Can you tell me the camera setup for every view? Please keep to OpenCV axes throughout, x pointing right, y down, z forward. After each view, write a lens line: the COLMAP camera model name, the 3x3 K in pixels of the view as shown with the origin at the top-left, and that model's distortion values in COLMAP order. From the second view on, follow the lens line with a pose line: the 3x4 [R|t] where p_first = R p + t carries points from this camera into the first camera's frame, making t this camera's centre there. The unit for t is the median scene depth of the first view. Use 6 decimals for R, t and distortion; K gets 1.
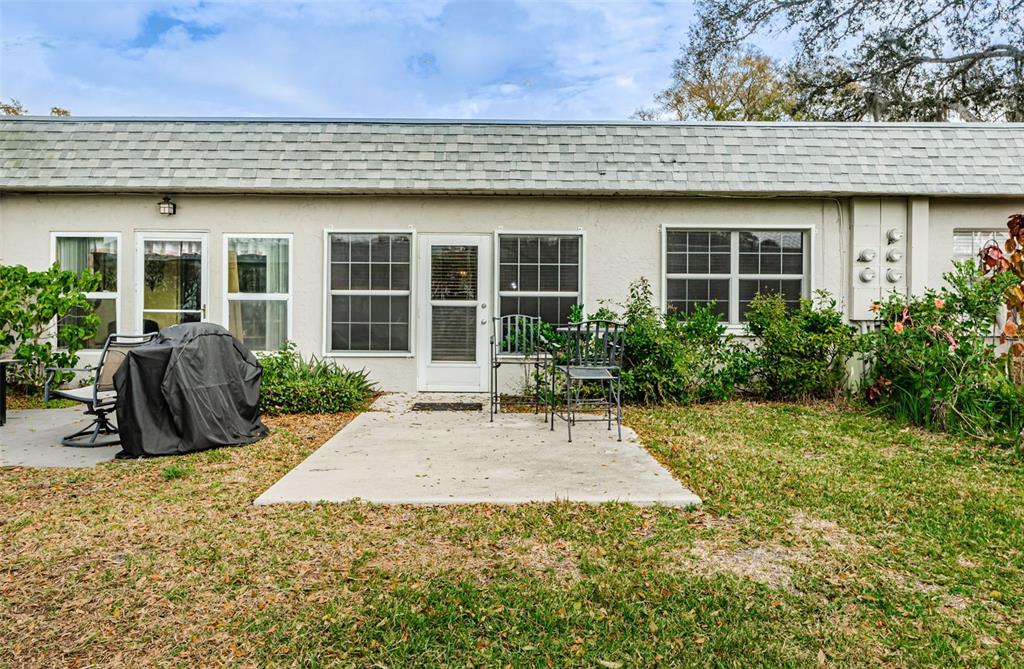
lens RADIAL K [[680.2, 0, 515.4], [0, 680.2, 301.6], [0, 0, 1]] dist [-0.000126, 0.000770]
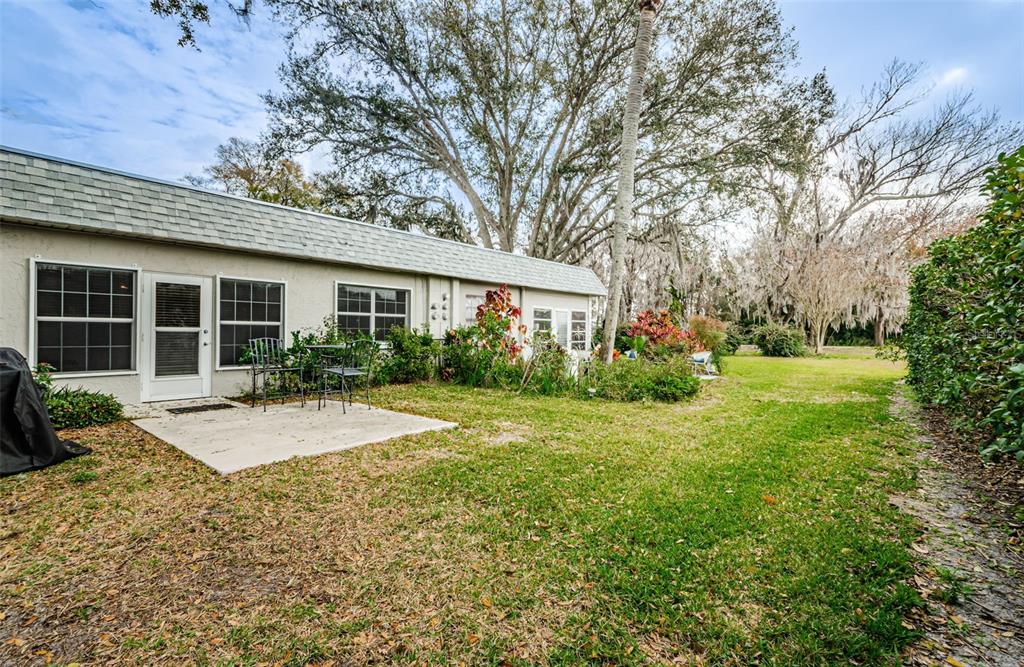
lens RADIAL K [[455.5, 0, 512.0], [0, 455.5, 333.5], [0, 0, 1]] dist [0.002814, 0.000357]
pose [[0.654122, -0.002744, 0.756384, -0.328763], [-0.005286, 0.999952, 0.008199, -0.000175], [-0.756371, -0.009361, 0.654076, -0.024235]]
